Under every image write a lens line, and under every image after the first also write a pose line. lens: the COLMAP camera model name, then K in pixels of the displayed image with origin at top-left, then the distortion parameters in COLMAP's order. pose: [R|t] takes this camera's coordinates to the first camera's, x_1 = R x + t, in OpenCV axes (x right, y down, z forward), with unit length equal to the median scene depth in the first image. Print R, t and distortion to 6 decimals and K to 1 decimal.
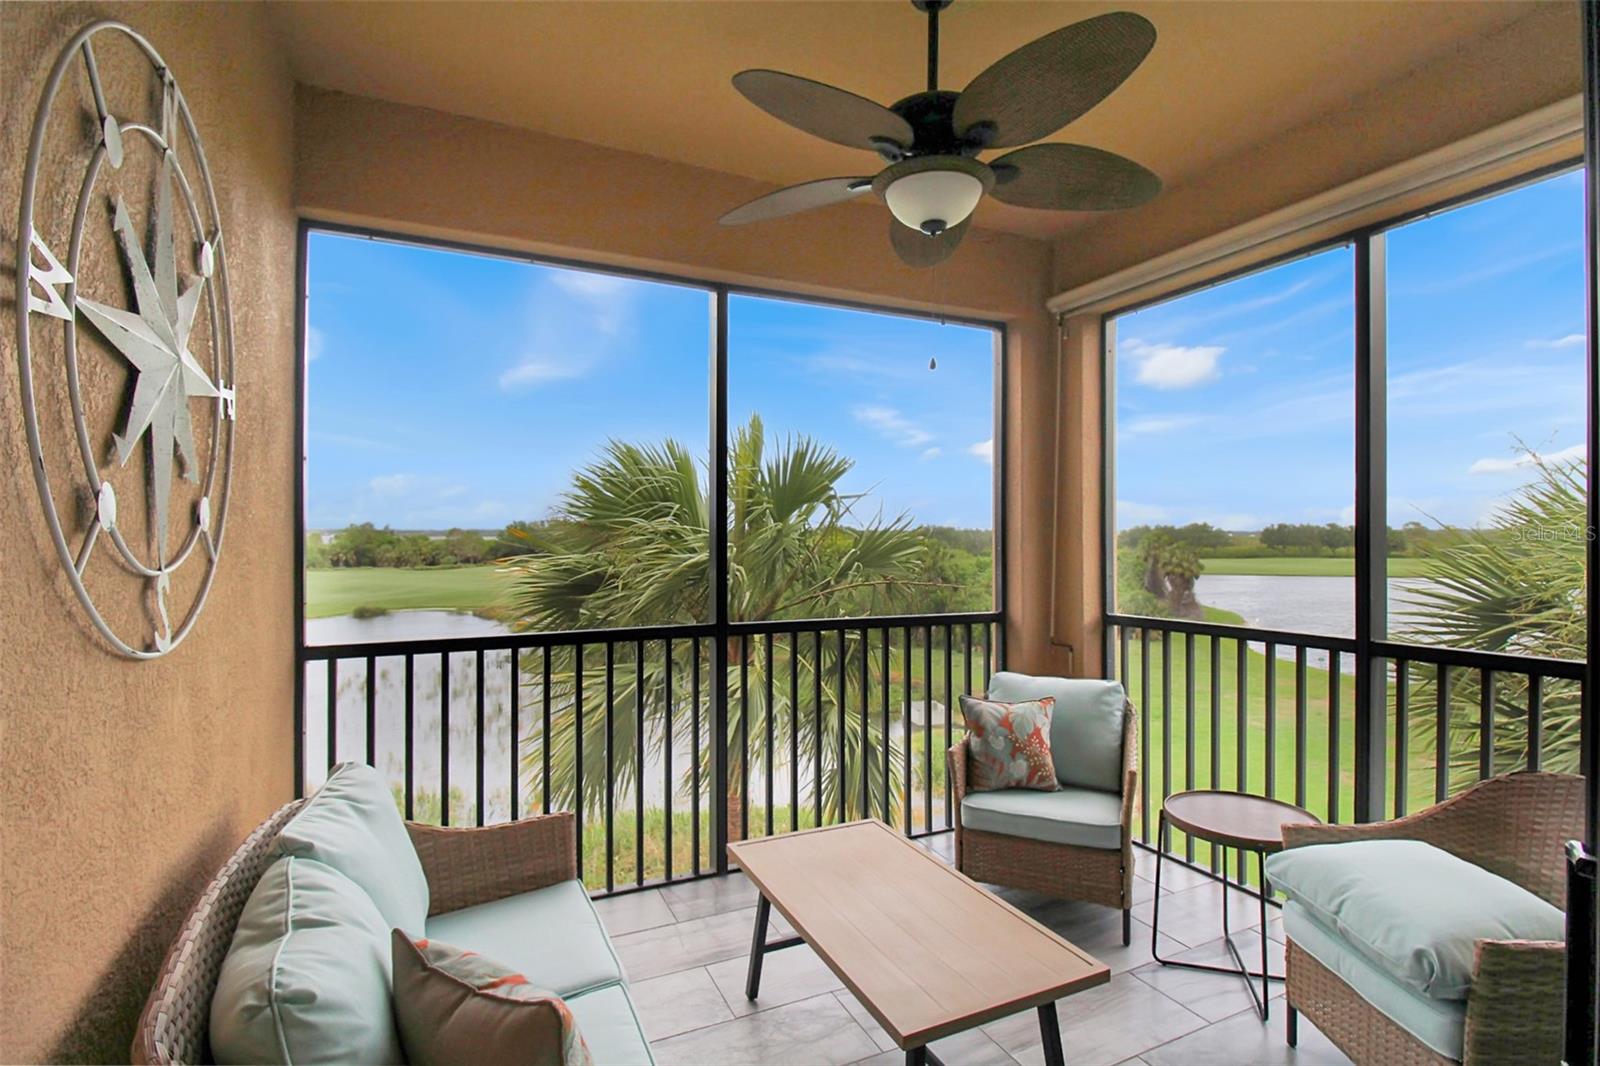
lens RADIAL K [[771.0, 0, 767.5], [0, 771.0, 531.0], [0, 0, 1]] dist [-0.012495, -0.007141]
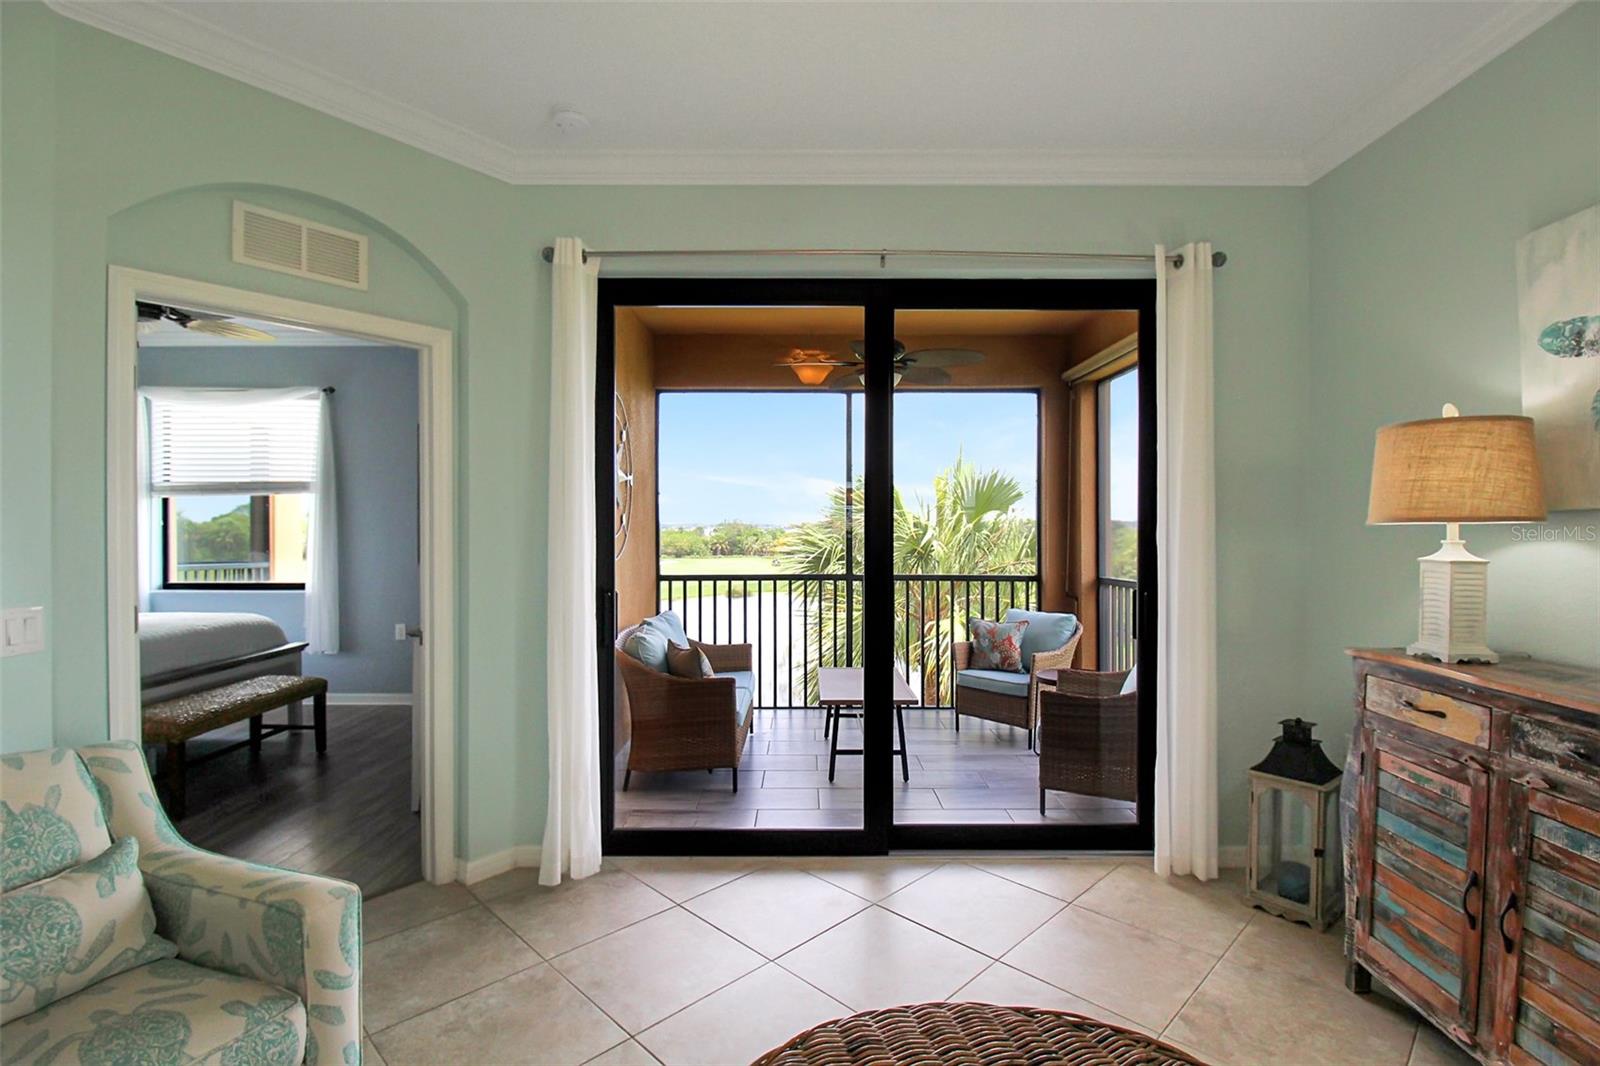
lens RADIAL K [[756.6, 0, 775.6], [0, 756.6, 538.4], [0, 0, 1]] dist [0.016019, -0.003430]
pose [[0.902556, 0.003487, -0.430558, 0.618122], [0.005380, 0.999798, 0.019376, -0.001786], [0.430539, -0.019804, 0.902355, -0.789666]]
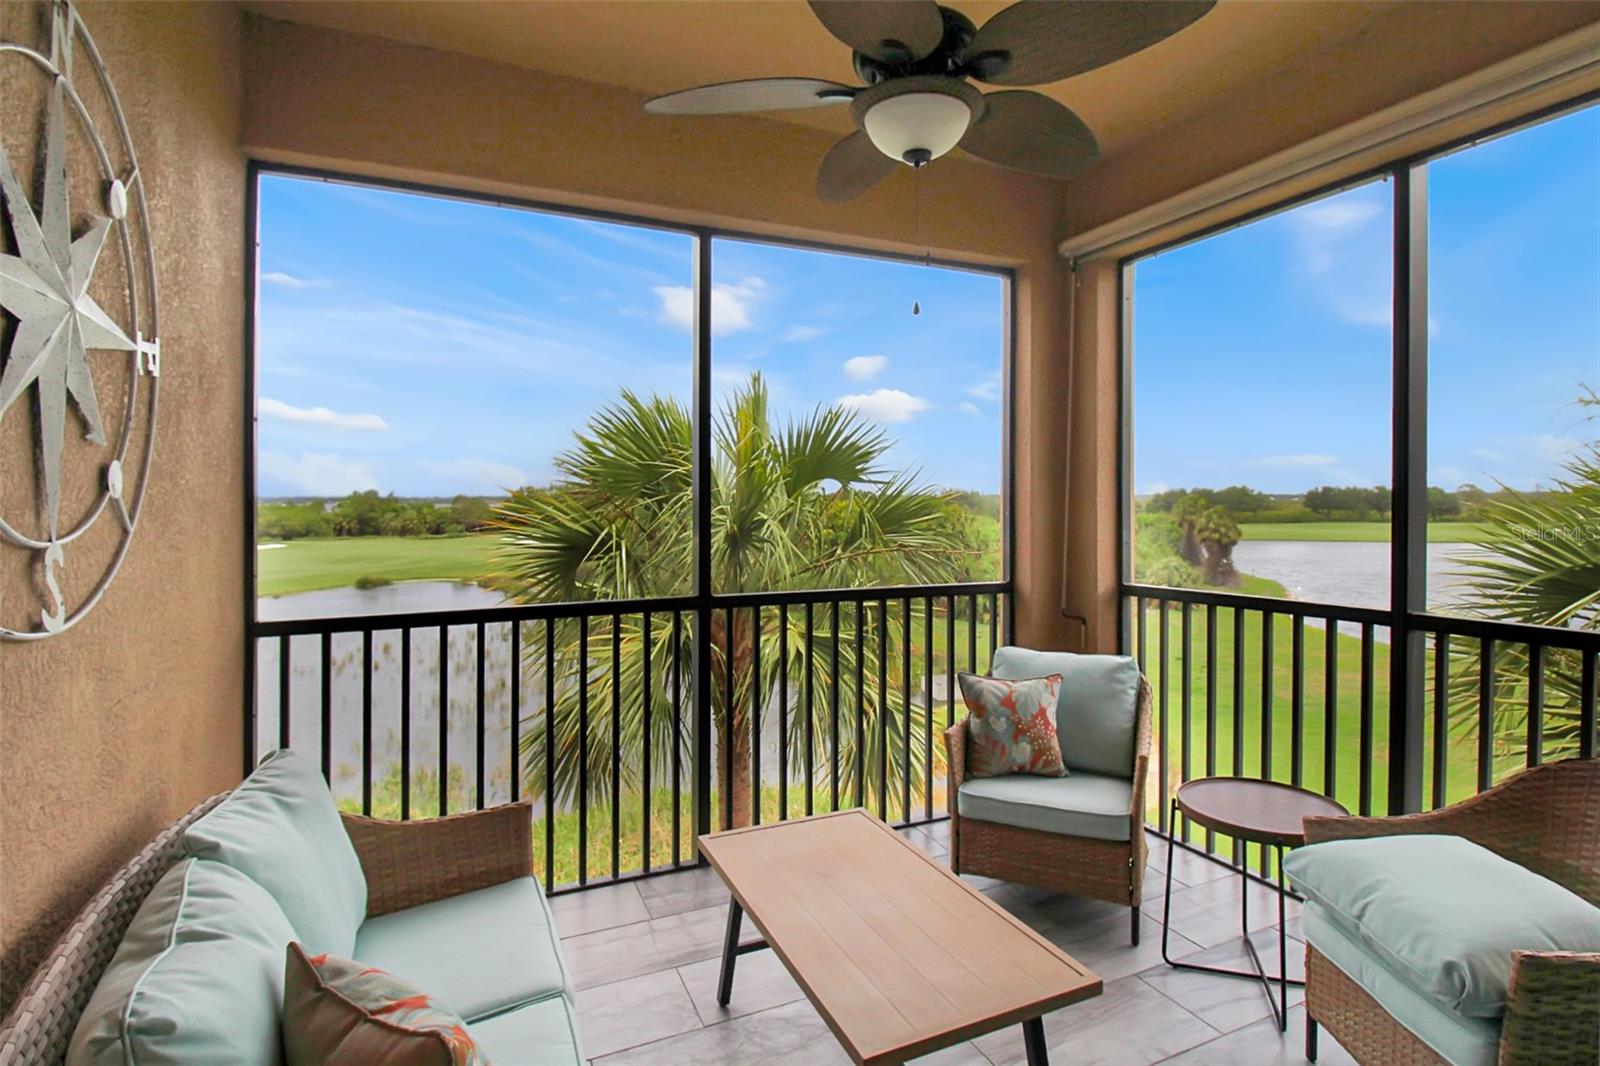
lens RADIAL K [[802.5, 0, 781.9], [0, 802.5, 510.5], [0, 0, 1]] dist [-0.012691, -0.004047]
pose [[0.999954, -0.004955, -0.008224, 0.047643], [0.005093, 0.999846, 0.016768, 0.001412], [0.008140, -0.016809, 0.999826, 0.041402]]
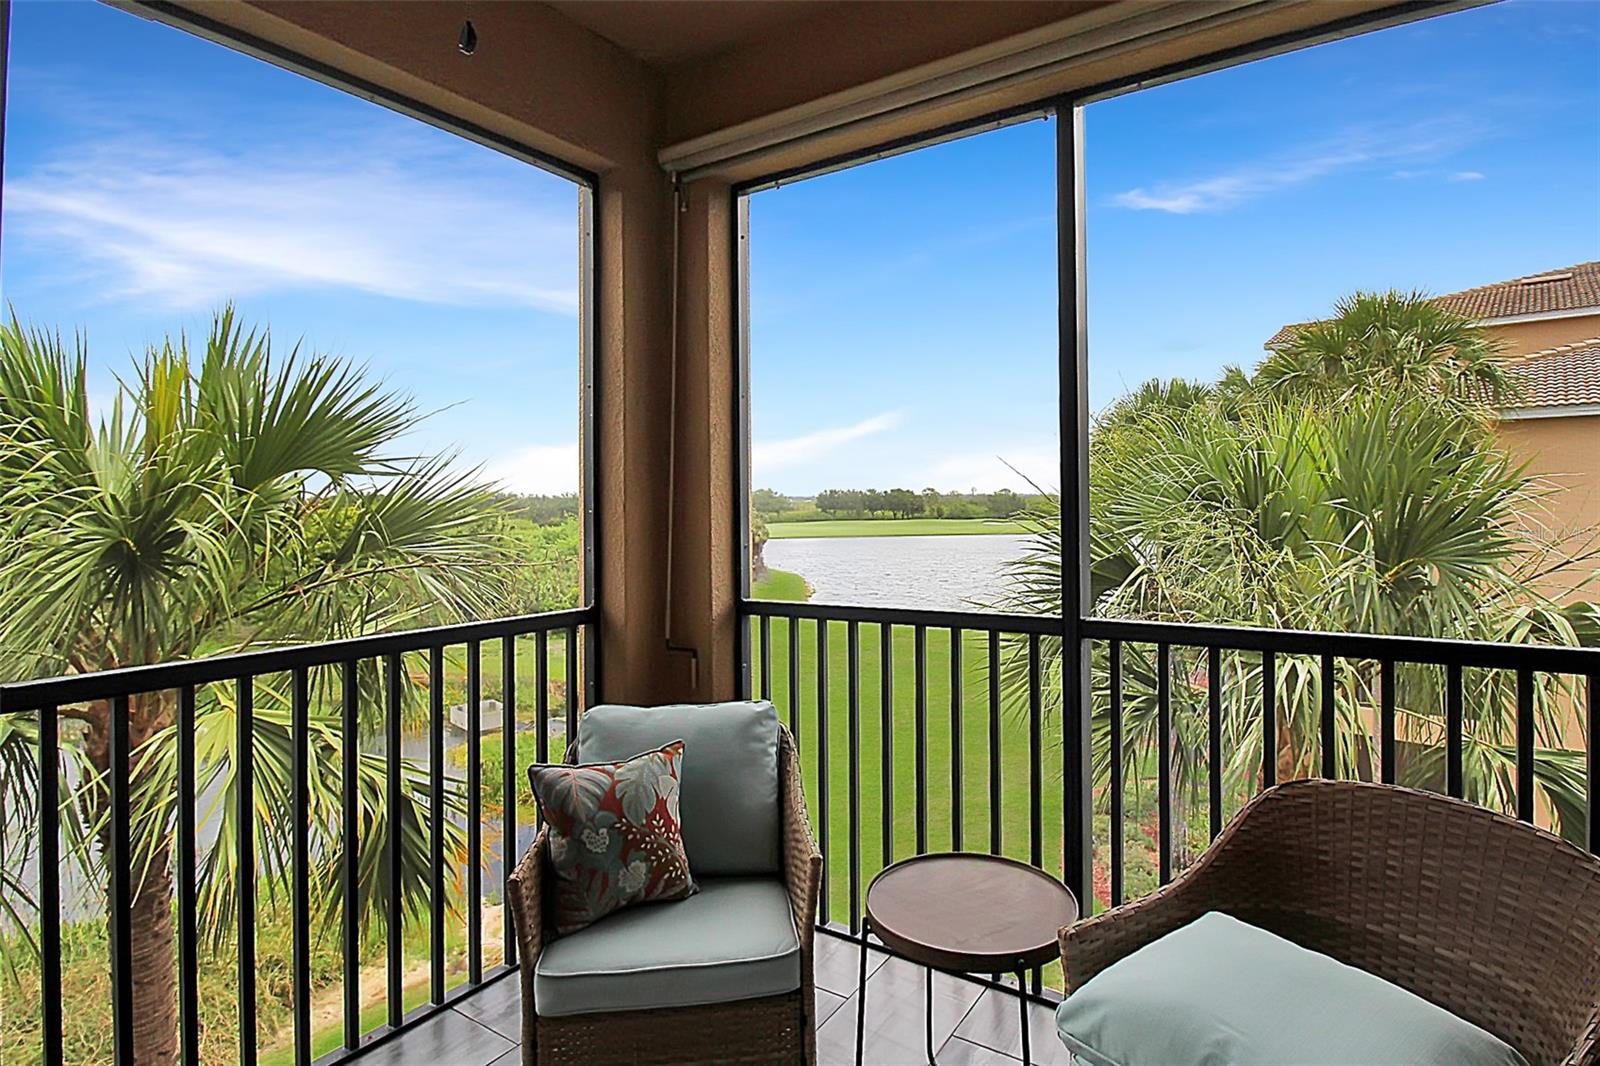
lens RADIAL K [[802.5, 0, 825.8], [0, 802.5, 494.7], [0, 0, 1]] dist [-0.012691, -0.004047]
pose [[0.825125, -0.003672, 0.564938, 0.099687], [0.007081, 0.999968, -0.003842, 0.015267], [-0.564905, 0.007170, 0.825125, 0.398954]]
